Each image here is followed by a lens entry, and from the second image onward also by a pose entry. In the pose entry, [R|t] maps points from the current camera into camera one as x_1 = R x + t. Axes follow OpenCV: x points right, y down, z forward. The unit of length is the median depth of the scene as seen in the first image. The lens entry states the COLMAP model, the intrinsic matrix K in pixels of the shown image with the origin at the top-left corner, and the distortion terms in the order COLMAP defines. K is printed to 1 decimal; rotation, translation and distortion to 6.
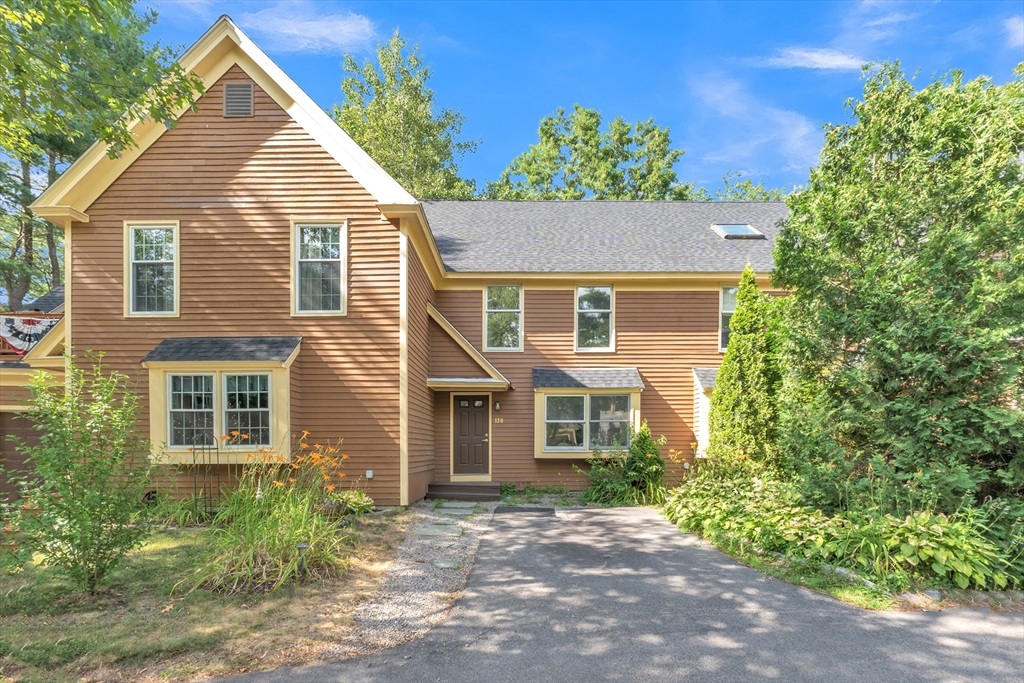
lens RADIAL K [[419.4, 0, 511.8], [0, 419.4, 322.7], [0, 0, 1]] dist [-0.009972, 0.000118]
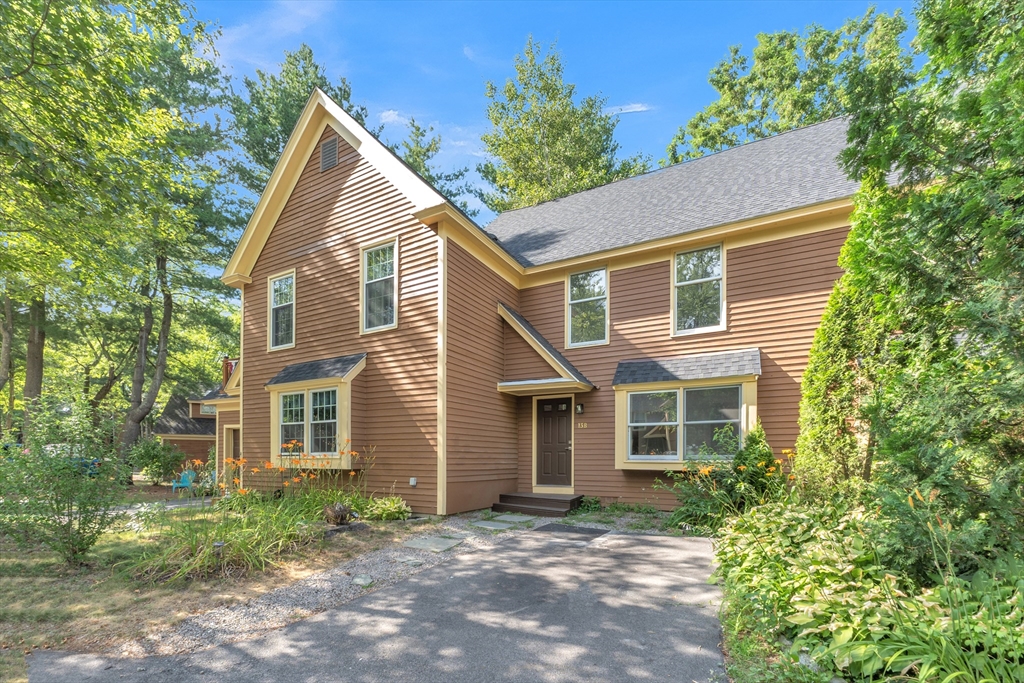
lens RADIAL K [[432.7, 0, 508.1], [0, 432.7, 338.9], [0, 0, 1]] dist [-0.010979, 0.000413]
pose [[0.881399, -0.118357, -0.457304, 0.292802], [0.127696, 0.991757, -0.010564, 0.050350], [0.454785, -0.049085, 0.889248, 0.158793]]
